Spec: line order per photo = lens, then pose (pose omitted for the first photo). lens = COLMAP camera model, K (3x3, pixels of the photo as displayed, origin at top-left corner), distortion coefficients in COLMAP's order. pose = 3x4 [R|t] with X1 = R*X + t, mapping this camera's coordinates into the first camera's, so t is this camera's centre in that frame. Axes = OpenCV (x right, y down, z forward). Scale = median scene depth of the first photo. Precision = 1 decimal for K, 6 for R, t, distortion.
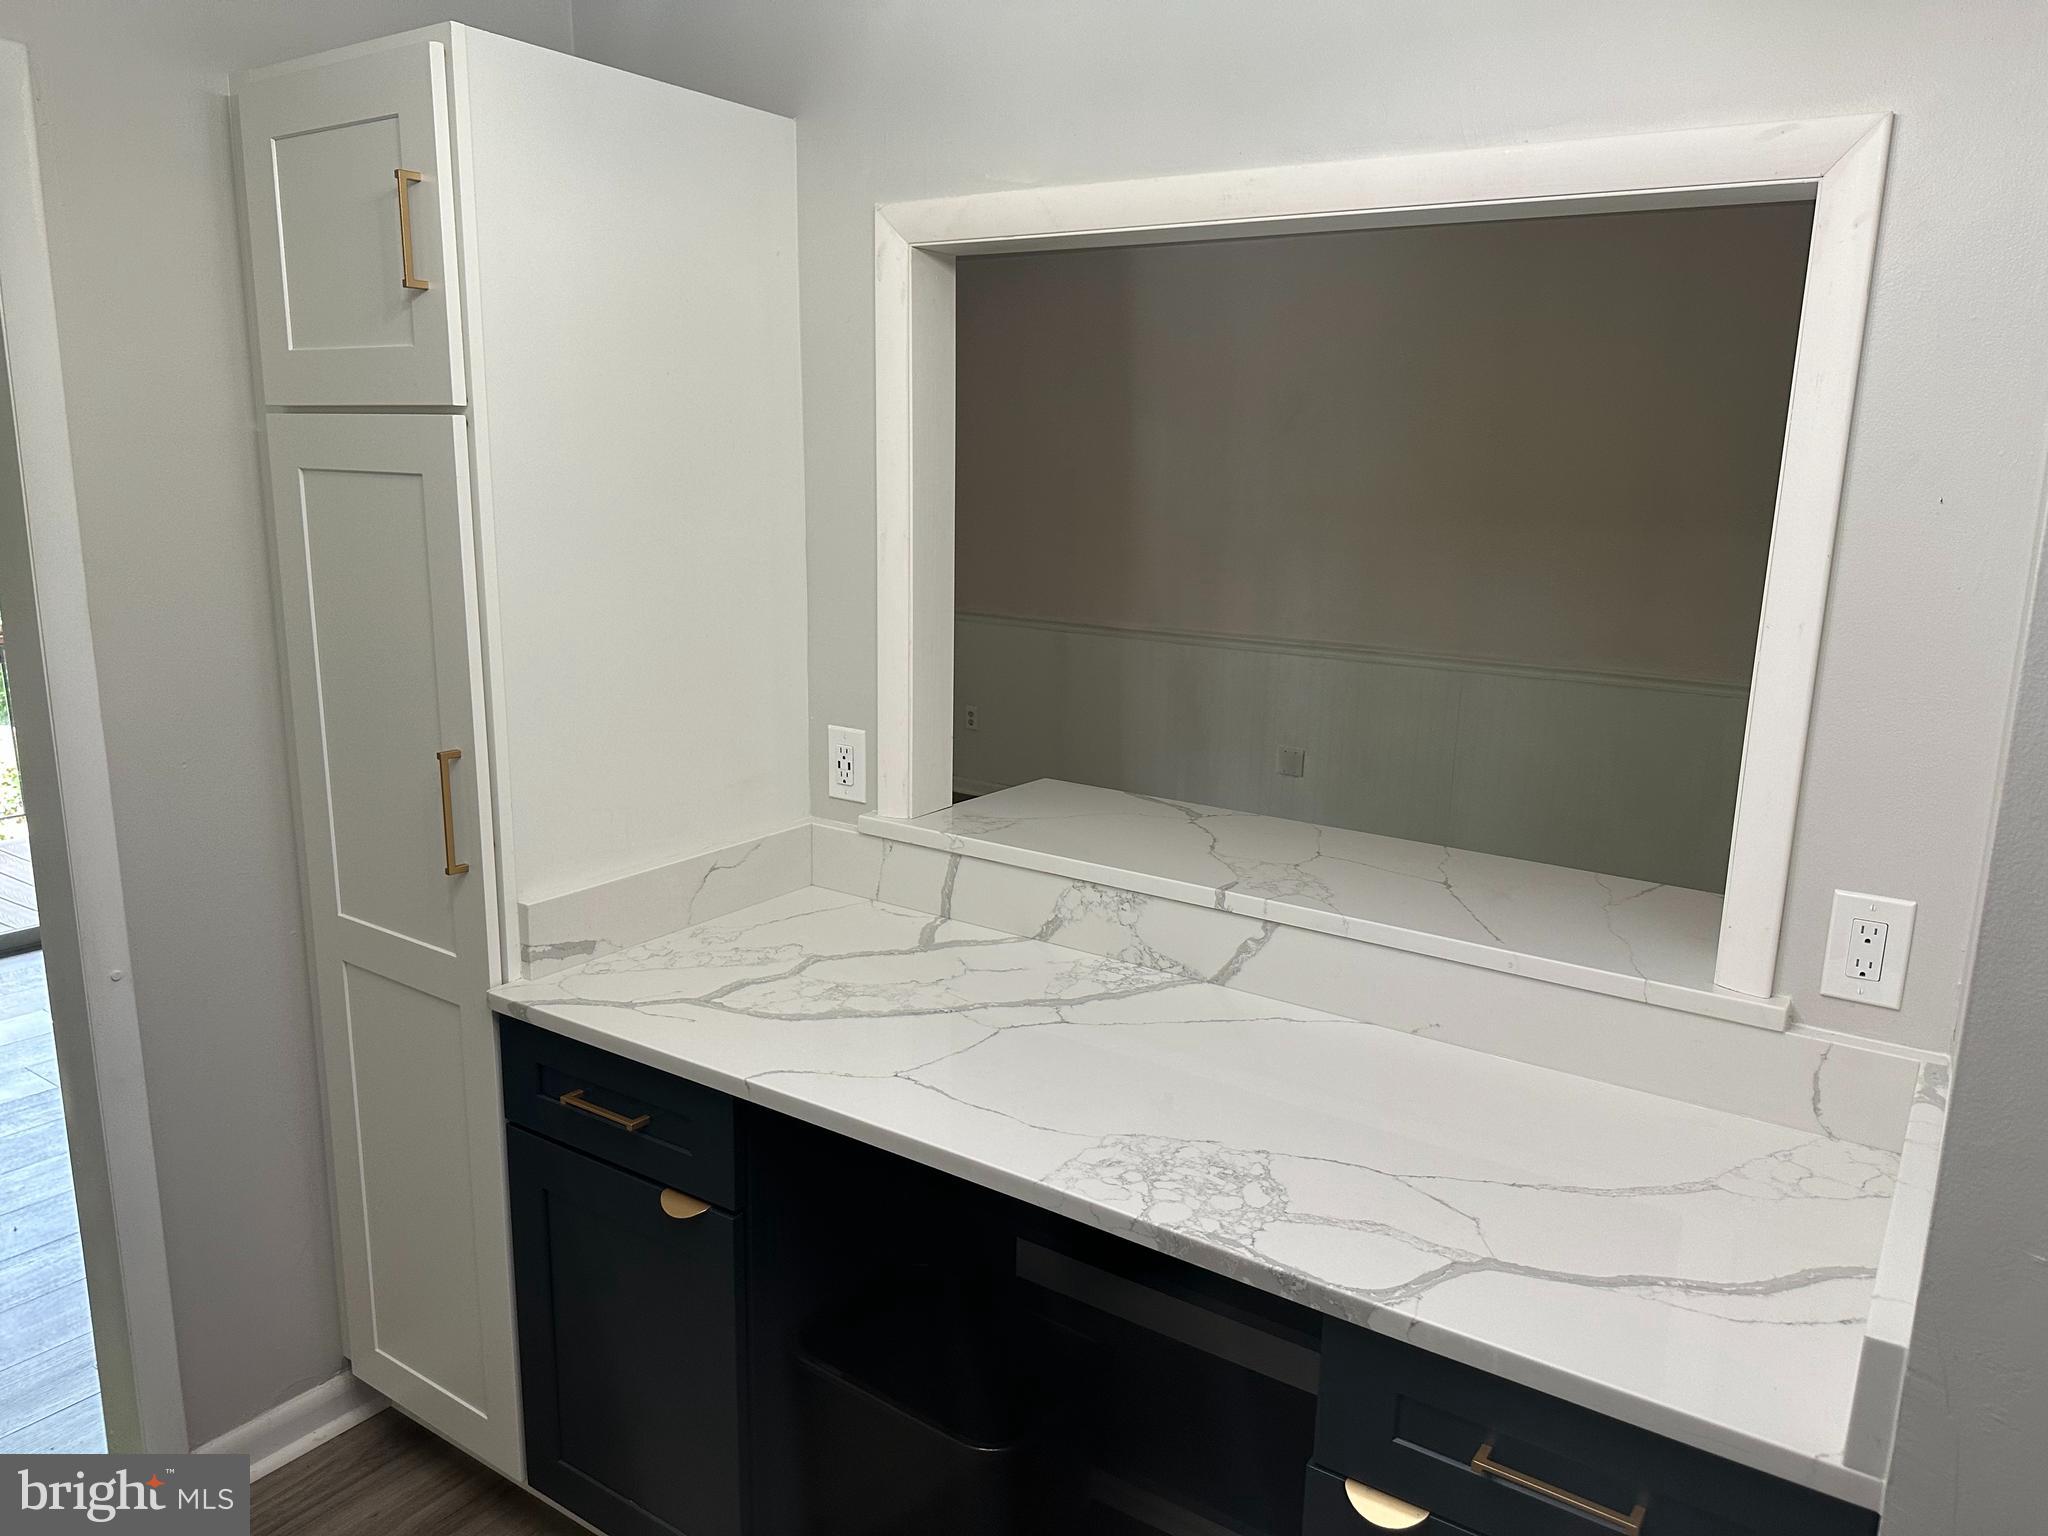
lens RADIAL K [[1388.7, 0, 1013.5], [0, 1388.7, 764.8], [0, 0, 1]] dist [0.040883, -0.002708]
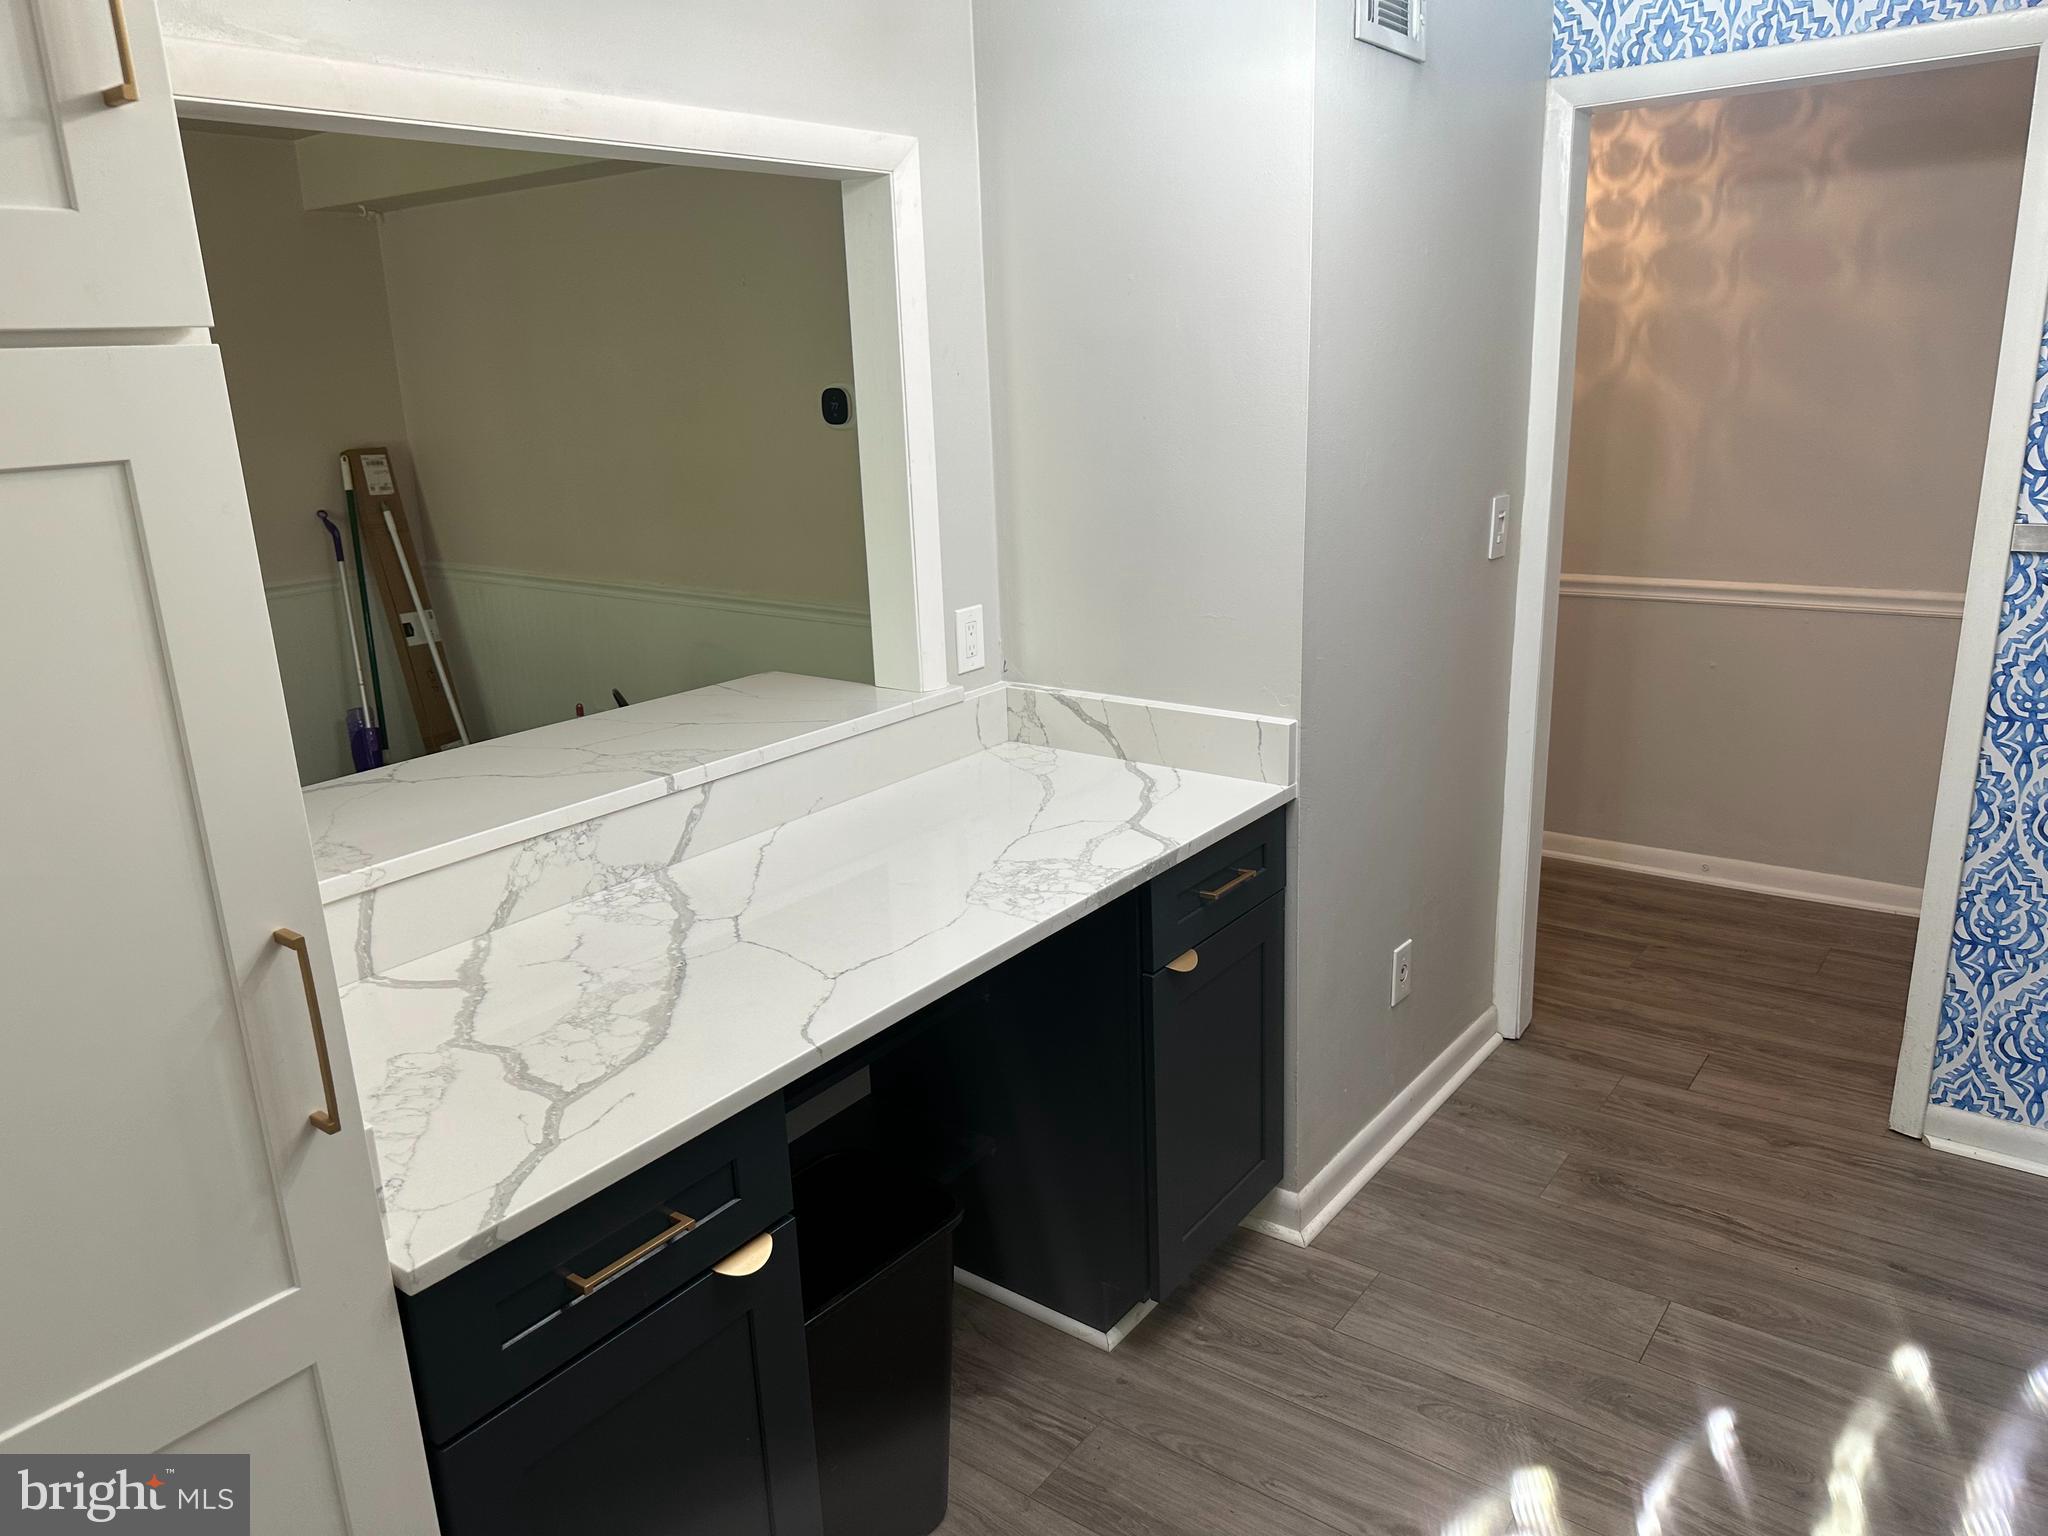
lens RADIAL K [[1471.5, 0, 1024.8], [0, 1471.5, 773.7], [0, 0, 1]] dist [0.001064, -0.010088]
pose [[0.034684, -0.294775, 0.954937, -0.927670], [0.243242, 0.929268, 0.278017, -0.160283], [-0.969345, 0.222638, 0.103933, 0.617150]]
